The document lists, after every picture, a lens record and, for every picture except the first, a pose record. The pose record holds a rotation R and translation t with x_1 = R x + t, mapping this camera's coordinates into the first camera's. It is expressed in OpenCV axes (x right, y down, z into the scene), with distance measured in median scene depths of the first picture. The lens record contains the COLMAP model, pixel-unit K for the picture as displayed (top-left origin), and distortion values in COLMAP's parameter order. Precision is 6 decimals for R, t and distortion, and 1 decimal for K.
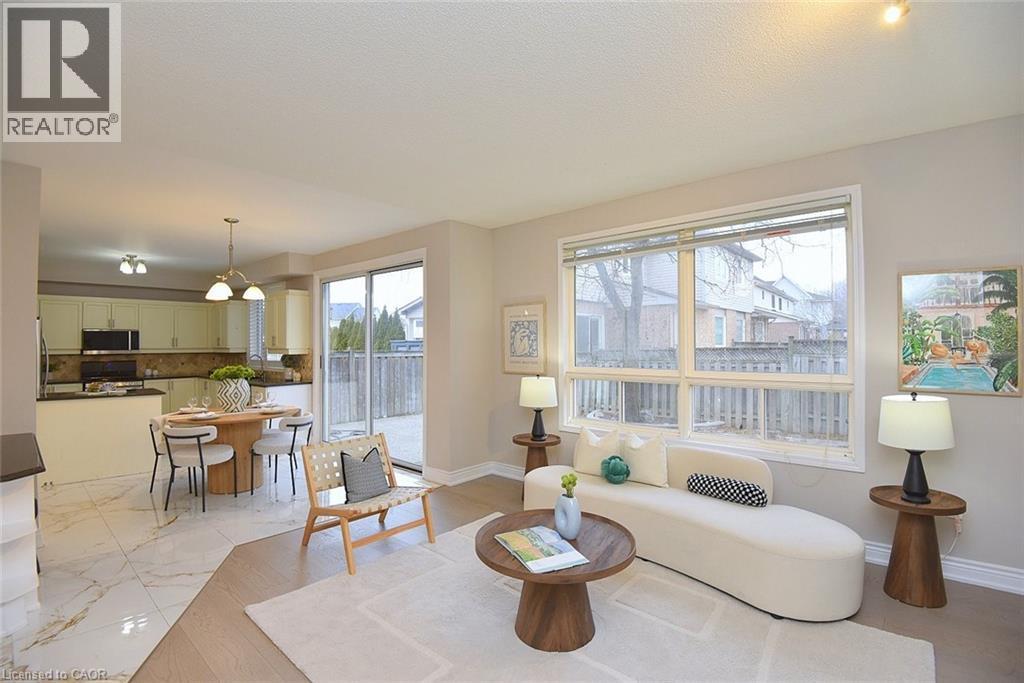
lens RADIAL K [[489.3, 0, 508.3], [0, 489.3, 338.9], [0, 0, 1]] dist [-0.024991, -0.000278]
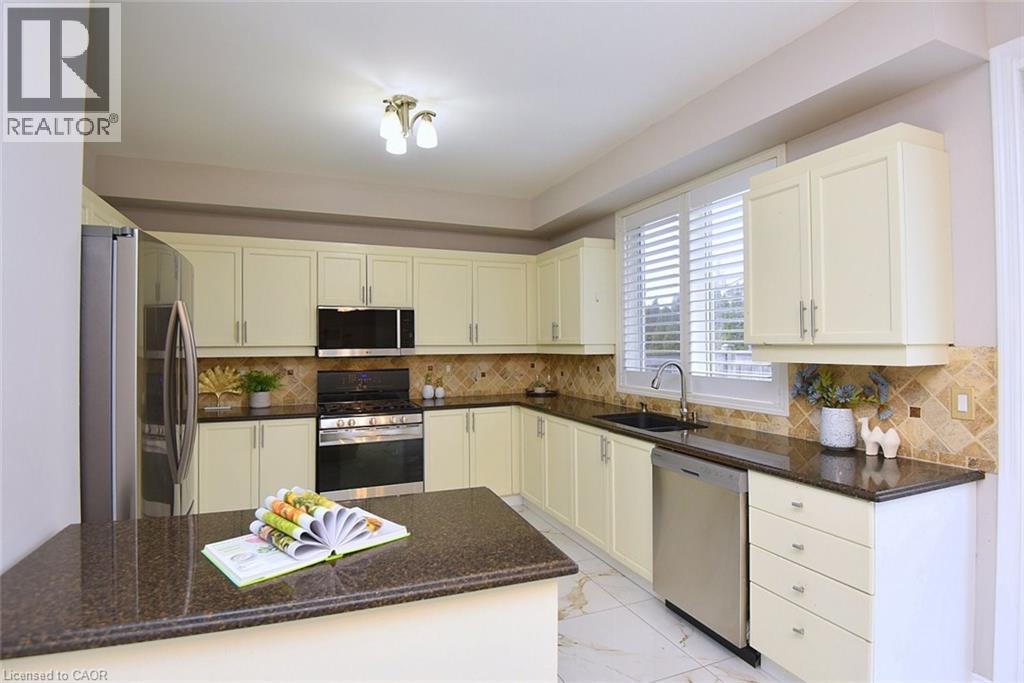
lens RADIAL K [[489.3, 0, 513.8], [0, 489.3, 342.4], [0, 0, 1]] dist [-0.024991, -0.000278]
pose [[0.914519, -0.001629, -0.404539, -0.471609], [0.004602, 0.999969, 0.006378, 0.014502], [0.404516, -0.007694, 0.914498, 0.585433]]
